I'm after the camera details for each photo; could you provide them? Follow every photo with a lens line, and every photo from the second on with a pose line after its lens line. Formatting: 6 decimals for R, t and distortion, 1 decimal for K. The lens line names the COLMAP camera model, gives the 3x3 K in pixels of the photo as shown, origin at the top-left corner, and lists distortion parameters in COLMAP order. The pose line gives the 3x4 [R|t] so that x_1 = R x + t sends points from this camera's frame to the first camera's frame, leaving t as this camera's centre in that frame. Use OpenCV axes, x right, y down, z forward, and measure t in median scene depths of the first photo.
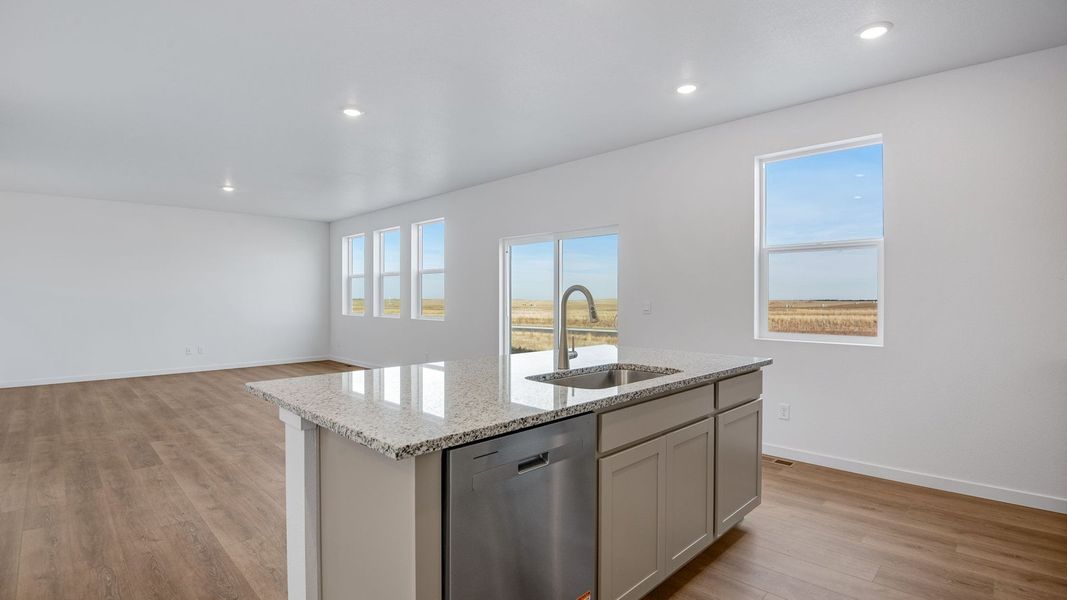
lens RADIAL K [[514.7, 0, 527.6], [0, 514.7, 299.3], [0, 0, 1]] dist [-0.001526, -0.001192]
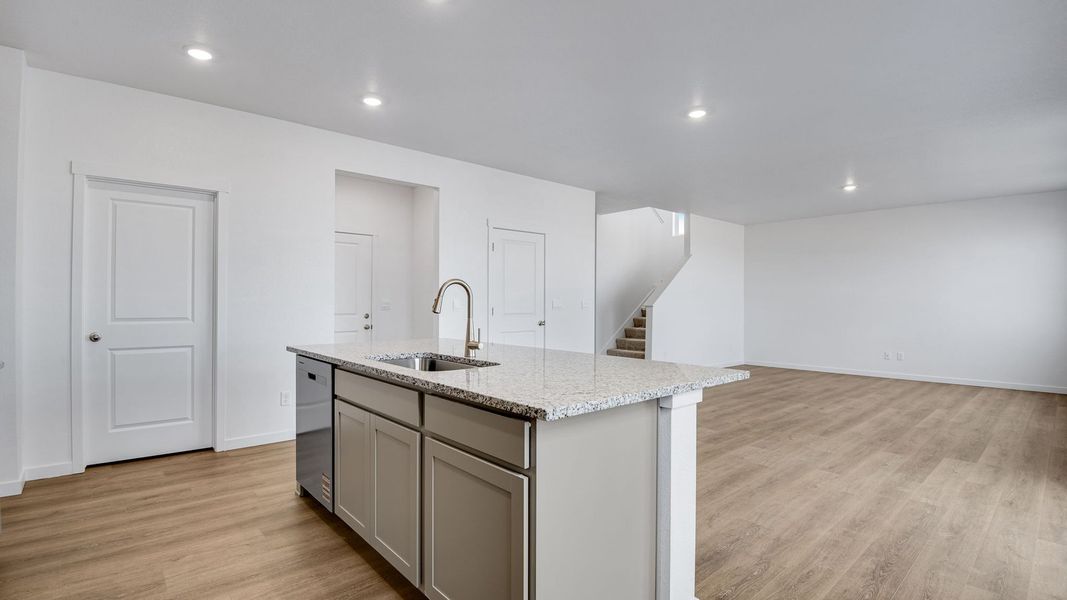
lens RADIAL K [[488.9, 0, 518.3], [0, 488.9, 298.9], [0, 0, 1]] dist [-0.001890, -0.011959]
pose [[-0.089736, -0.005065, -0.995953, 0.900476], [-0.007070, 0.999965, -0.004449, 0.014721], [0.995941, 0.006643, -0.089768, 1.010070]]
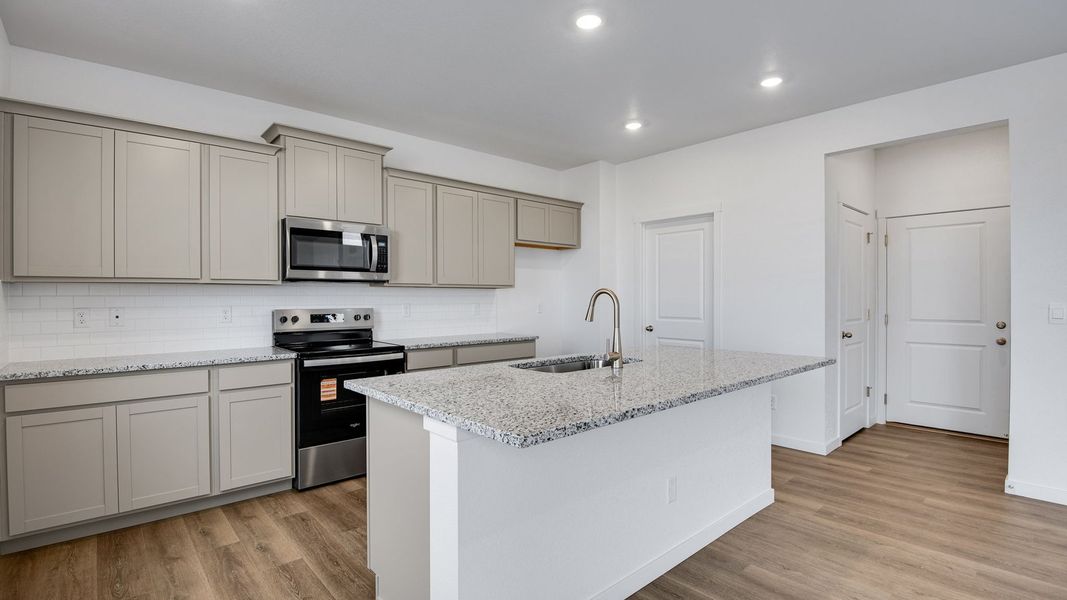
lens RADIAL K [[488.9, 0, 532.2], [0, 488.9, 297.6], [0, 0, 1]] dist [-0.001890, -0.011959]
pose [[-0.998356, 0.004684, 0.057134, 0.150212], [0.004671, 0.999989, -0.000365, -0.004637], [-0.057135, -0.000098, -0.998366, 1.679839]]
